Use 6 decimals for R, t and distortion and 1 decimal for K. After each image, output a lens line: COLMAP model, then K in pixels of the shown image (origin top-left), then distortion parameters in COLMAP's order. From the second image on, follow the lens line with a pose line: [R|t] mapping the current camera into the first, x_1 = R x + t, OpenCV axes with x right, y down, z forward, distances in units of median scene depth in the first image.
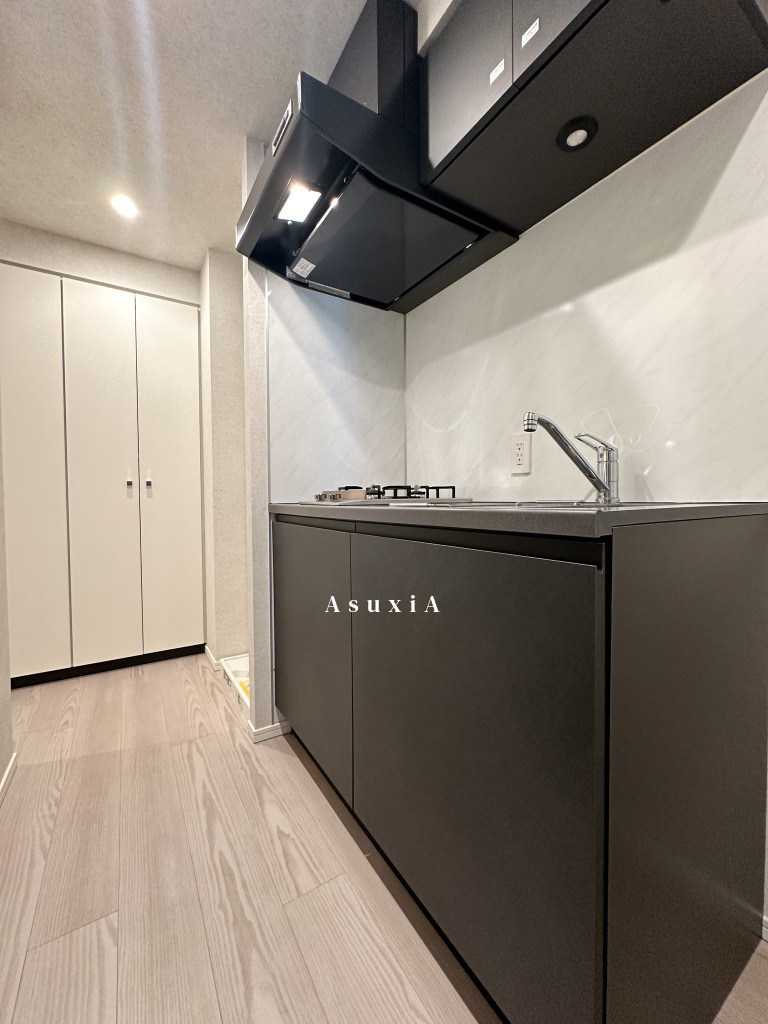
lens RADIAL K [[409.8, 0, 387.5], [0, 409.8, 508.7], [0, 0, 1]] dist [-0.005610, 0.001103]
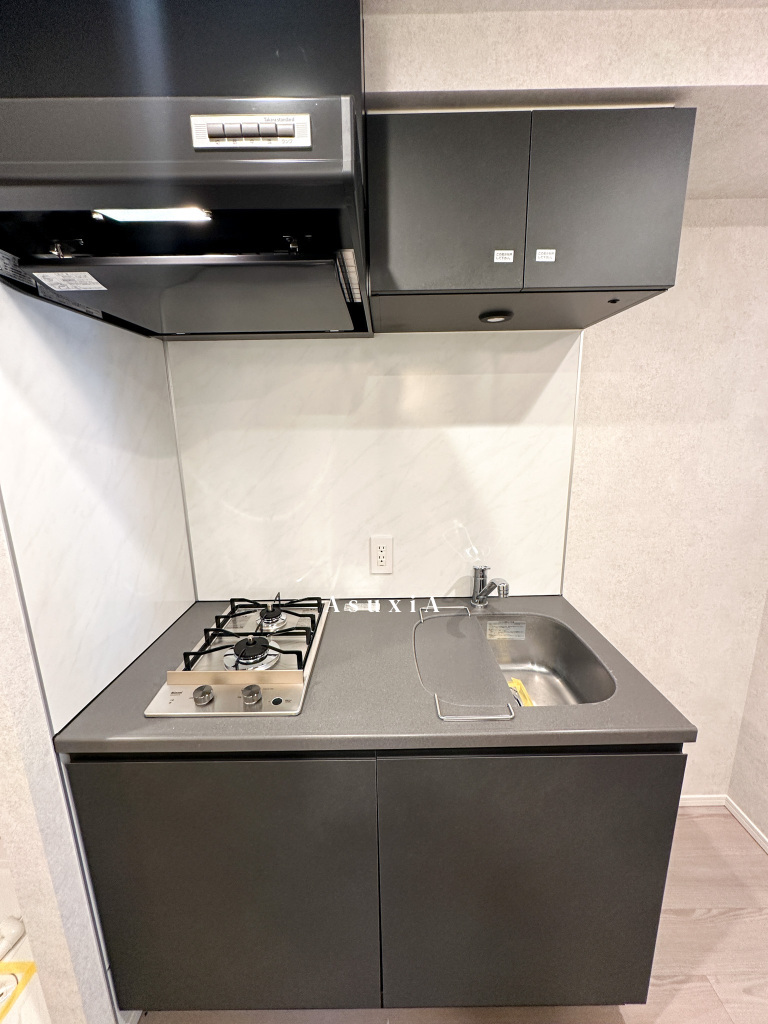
lens RADIAL K [[409.8, 0, 386.0], [0, 409.8, 512.4], [0, 0, 1]] dist [-0.005610, 0.001103]
pose [[0.538472, -0.182421, 0.822660, -0.411476], [0.030459, 0.979861, 0.197342, -0.363912], [-0.842093, -0.081206, 0.533185, 0.364728]]
